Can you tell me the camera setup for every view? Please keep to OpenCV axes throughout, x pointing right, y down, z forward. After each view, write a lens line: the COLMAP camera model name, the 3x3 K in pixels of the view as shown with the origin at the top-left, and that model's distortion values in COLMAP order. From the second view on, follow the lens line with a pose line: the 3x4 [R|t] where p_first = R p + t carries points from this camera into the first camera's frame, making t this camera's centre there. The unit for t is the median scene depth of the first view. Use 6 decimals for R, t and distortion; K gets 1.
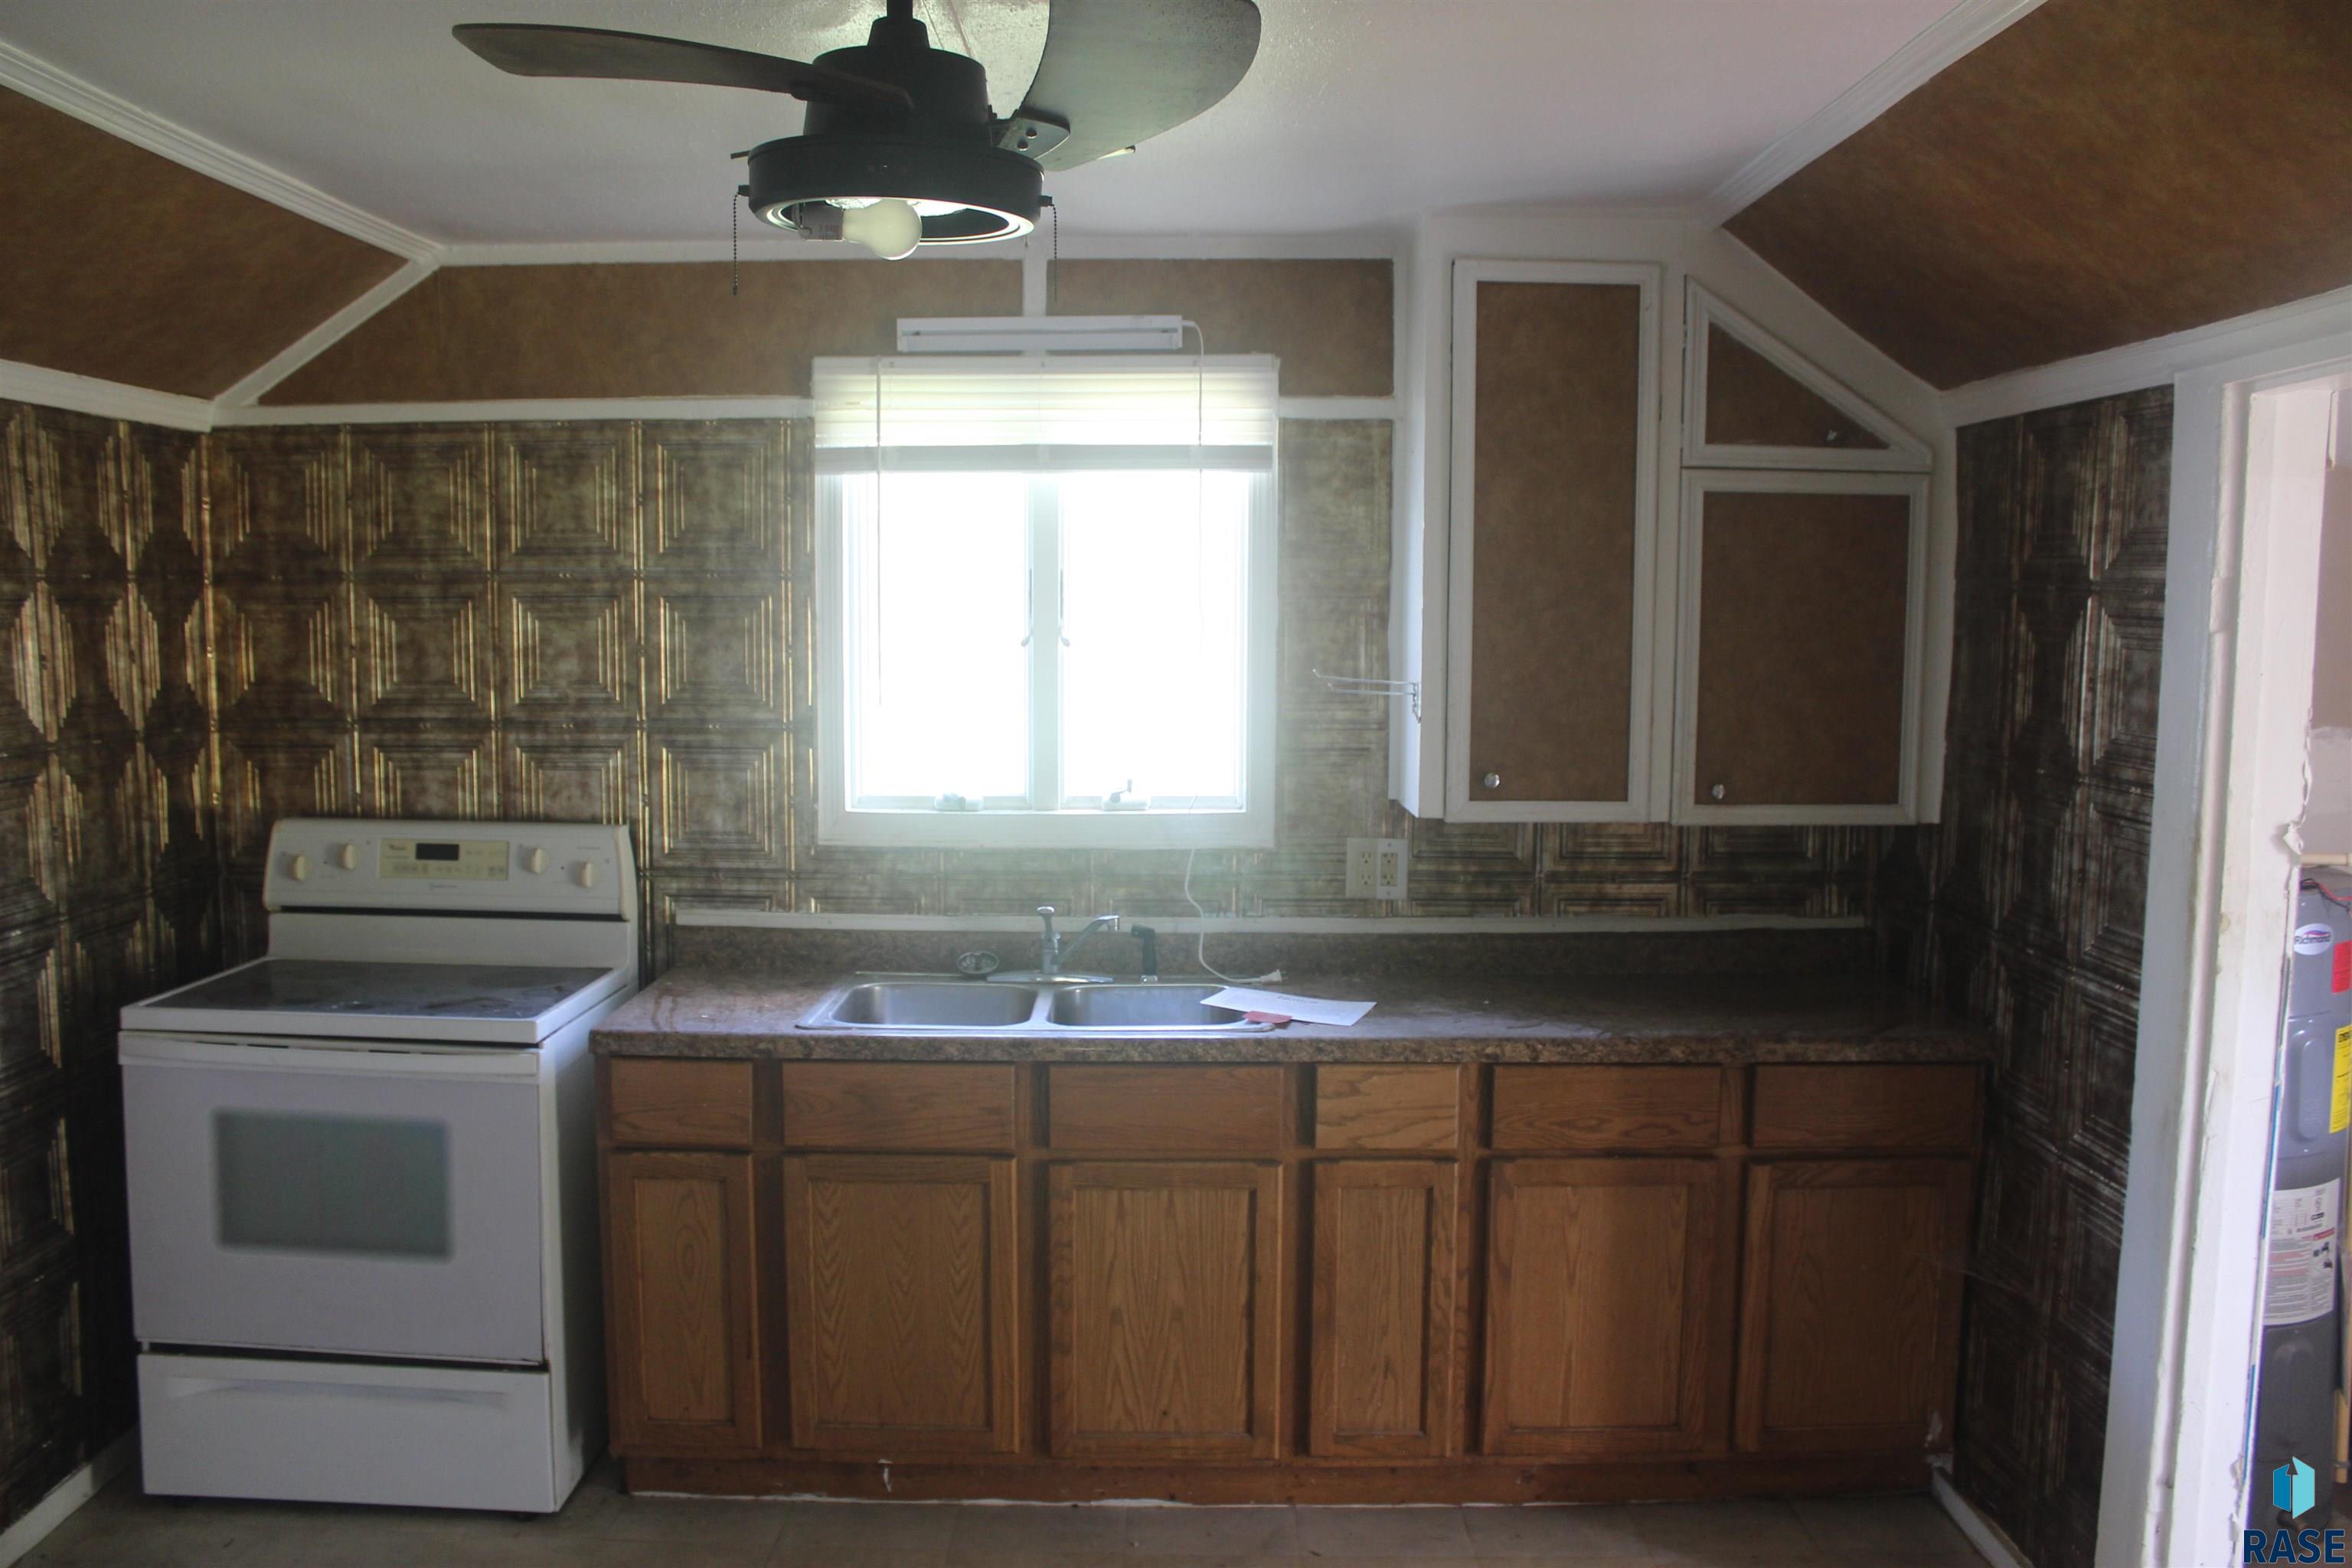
lens RADIAL K [[1939.1, 0, 1170.7], [0, 1939.1, 815.8], [0, 0, 1]] dist [-0.166469, 0.146908]
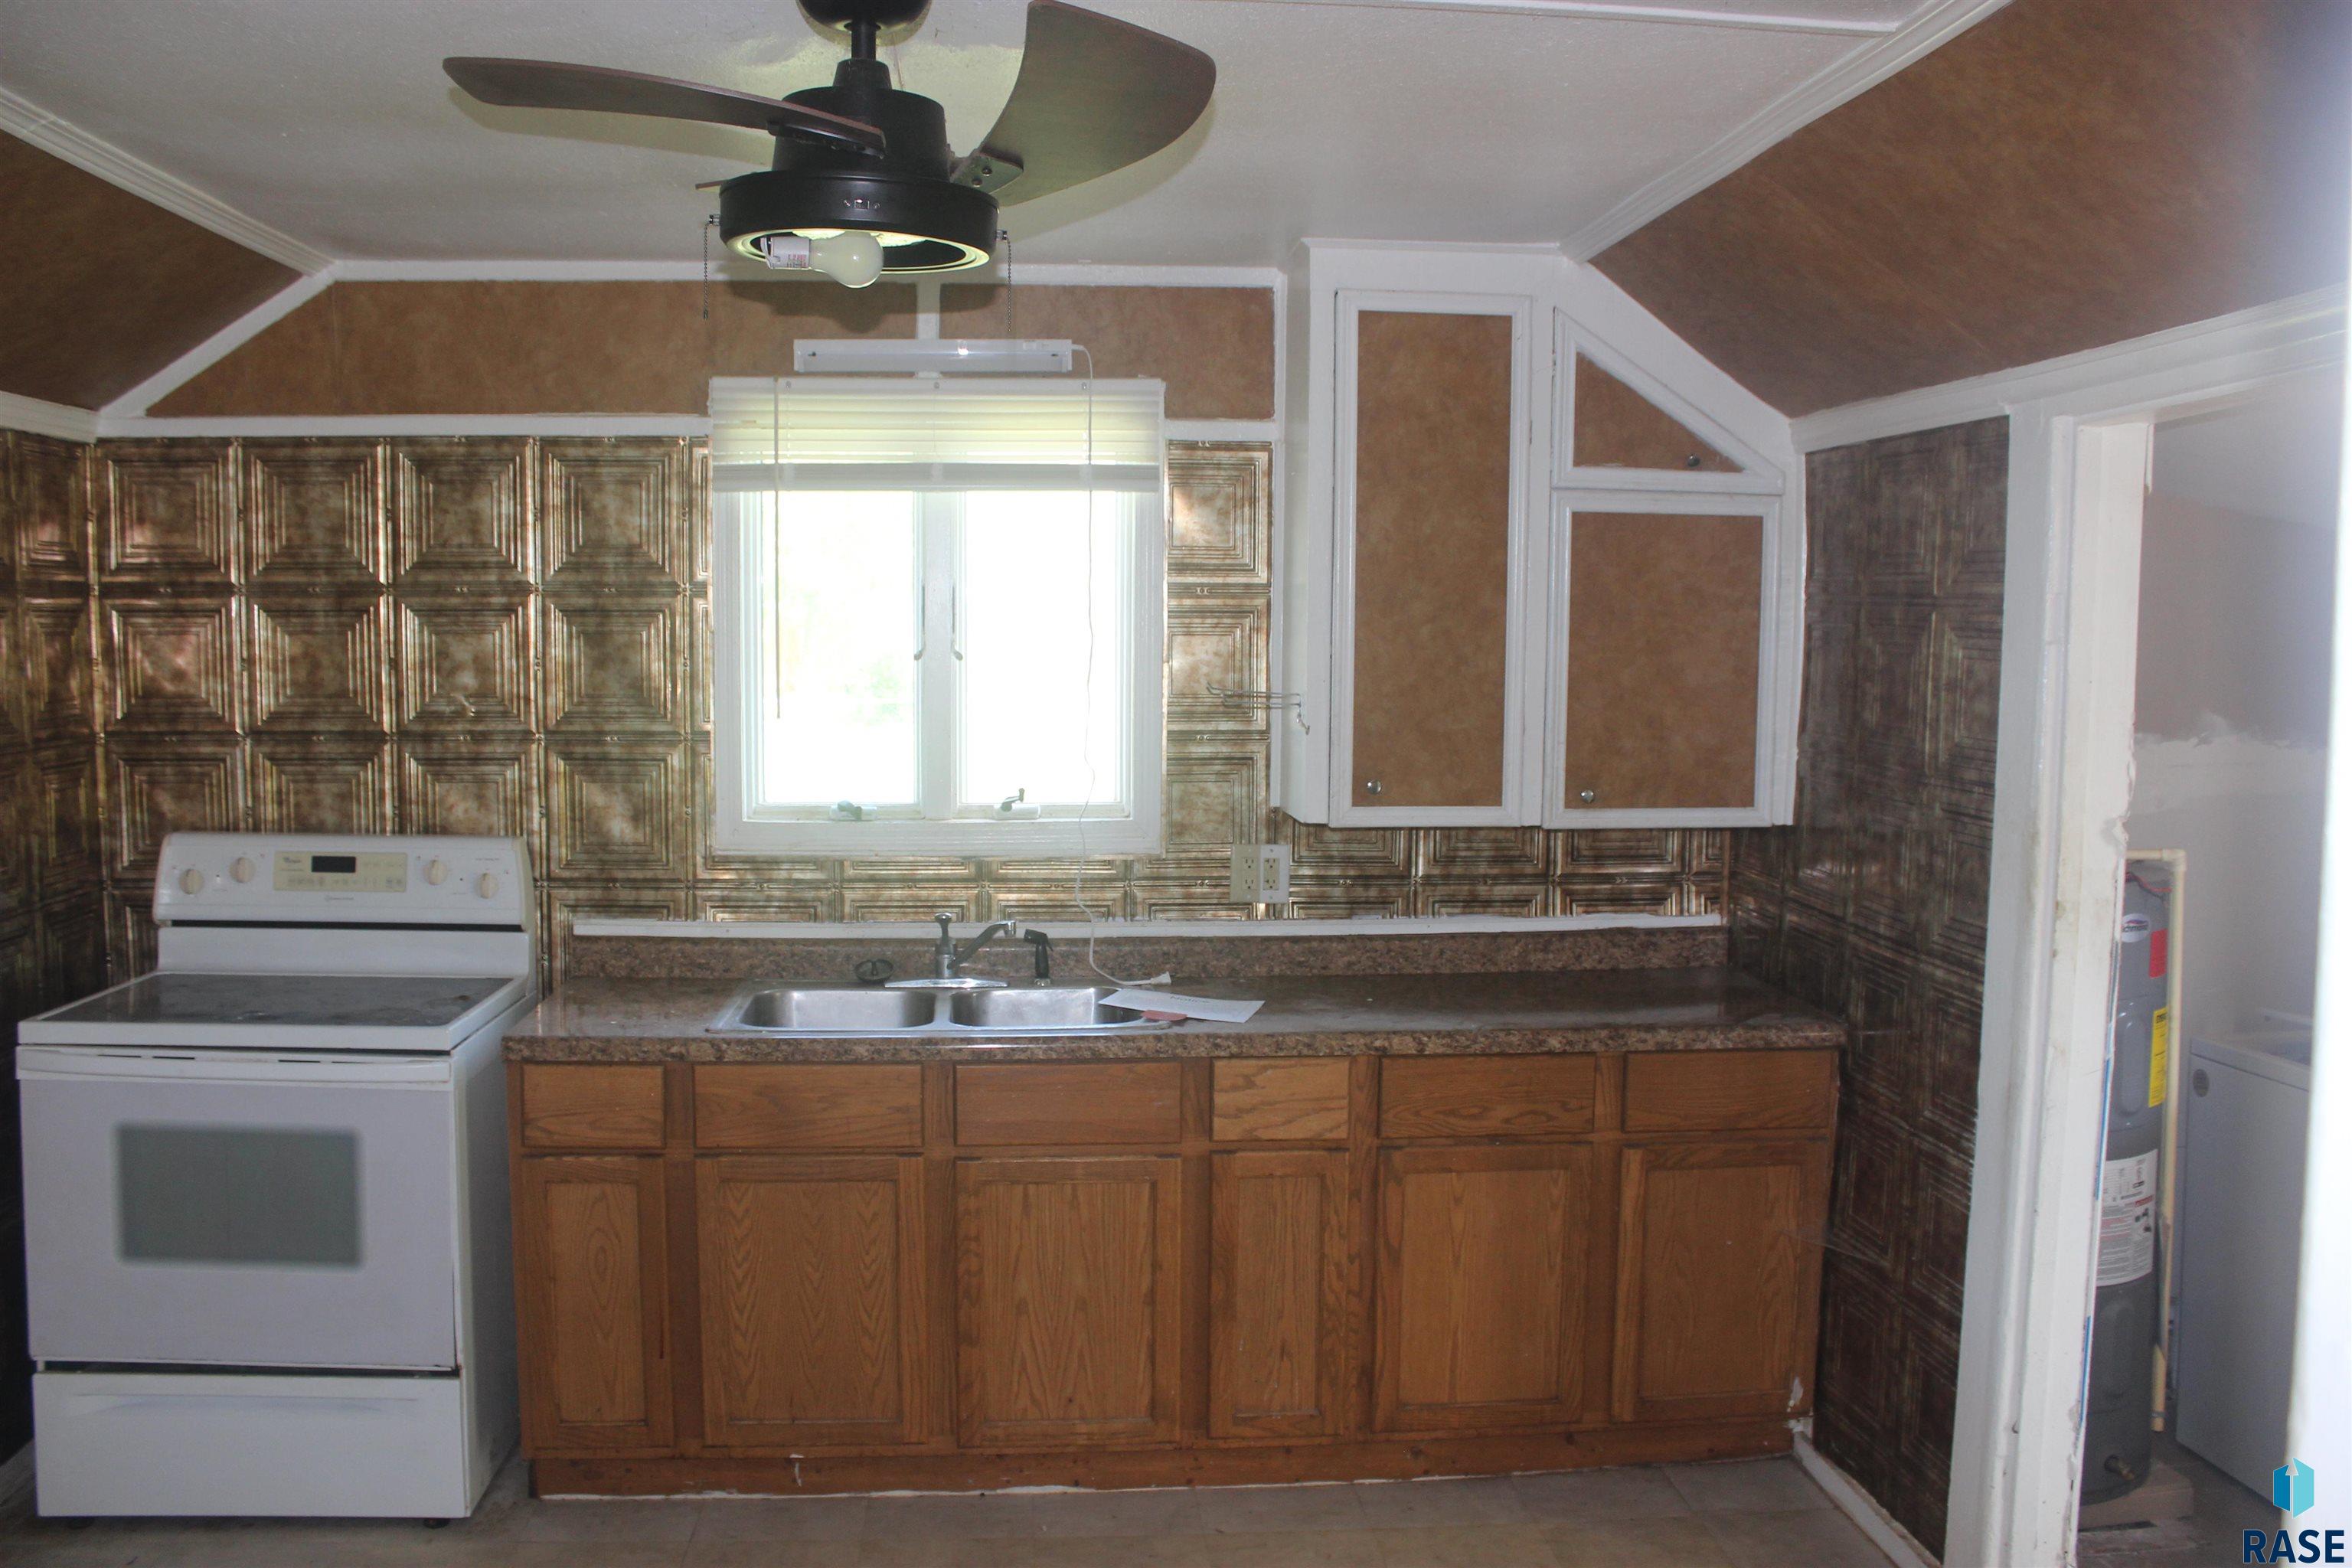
lens RADIAL K [[1939.1, 0, 1170.7], [0, 1939.1, 815.8], [0, 0, 1]] dist [-0.166469, 0.146908]
pose [[0.996048, -0.006476, 0.088584, -0.038072], [0.007343, 0.999928, -0.009471, 0.006905], [-0.088517, 0.010084, 0.996024, -0.037037]]
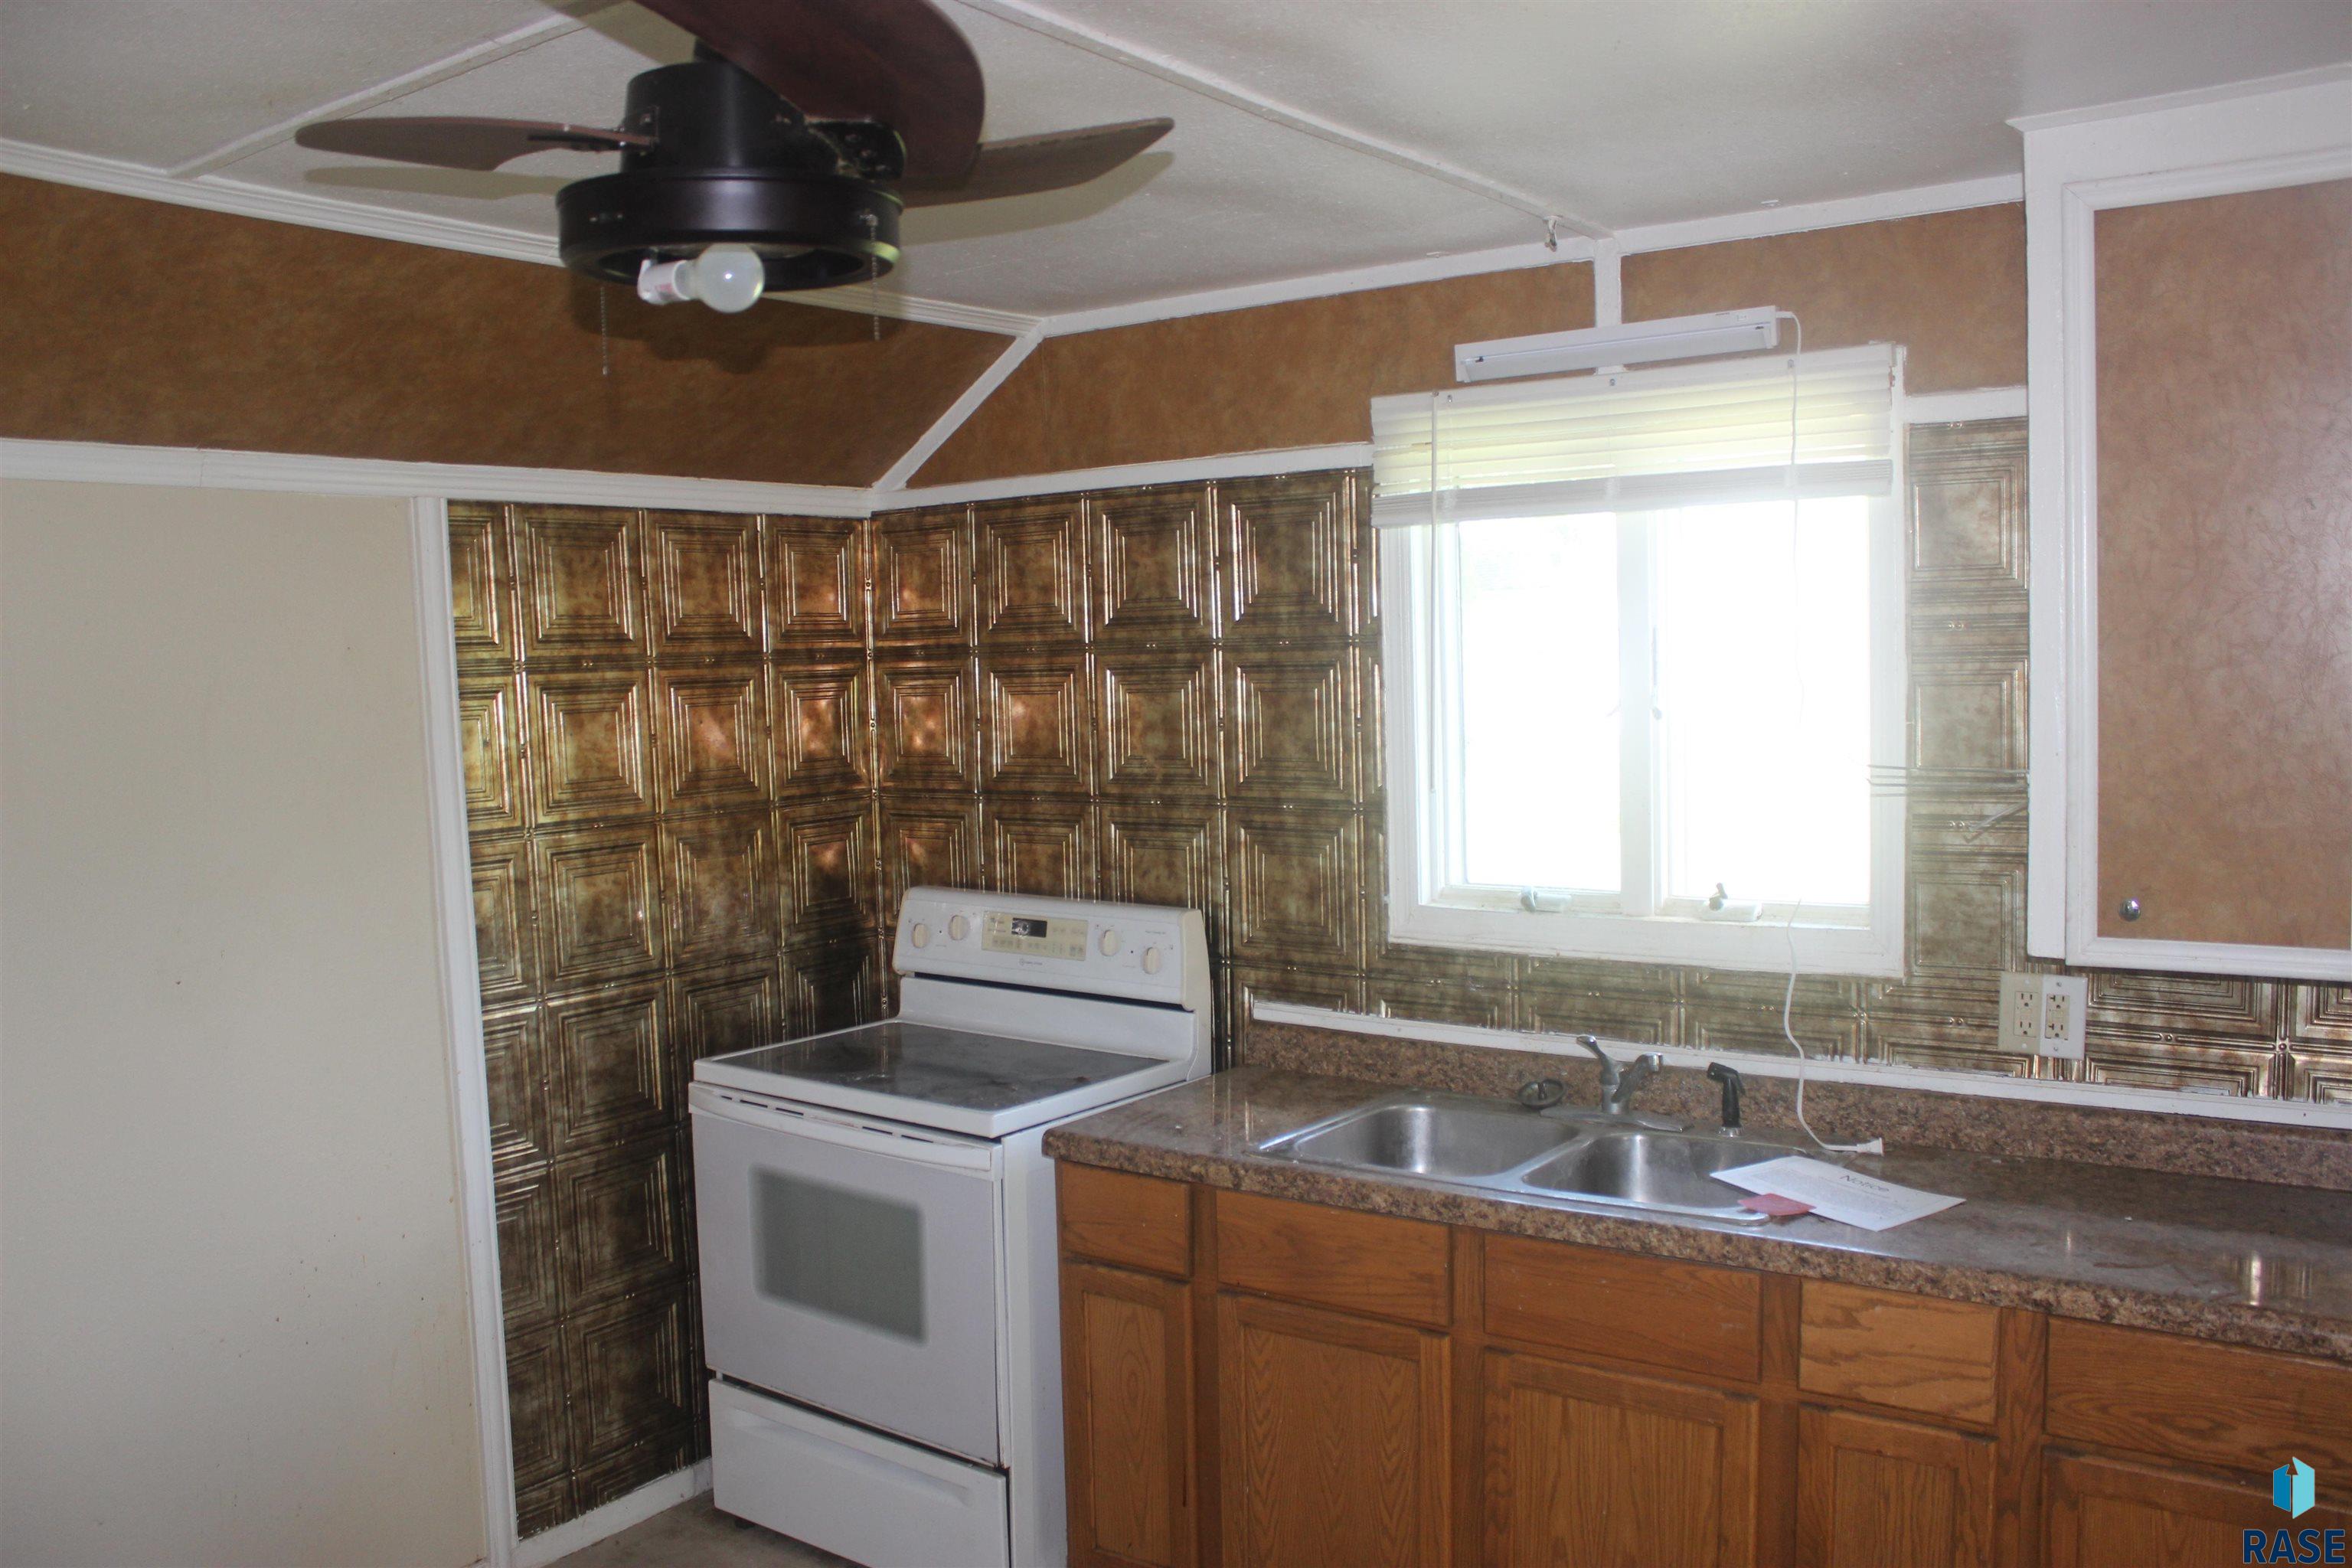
lens RADIAL K [[1945.4, 0, 1171.5], [0, 1945.4, 816.8], [0, 0, 1]] dist [-0.166840, 0.148373]
pose [[0.813853, 0.022114, -0.580650, 0.294678], [-0.033456, 0.999401, -0.008832, -0.036216], [0.580107, 0.026614, 0.814106, 0.241110]]
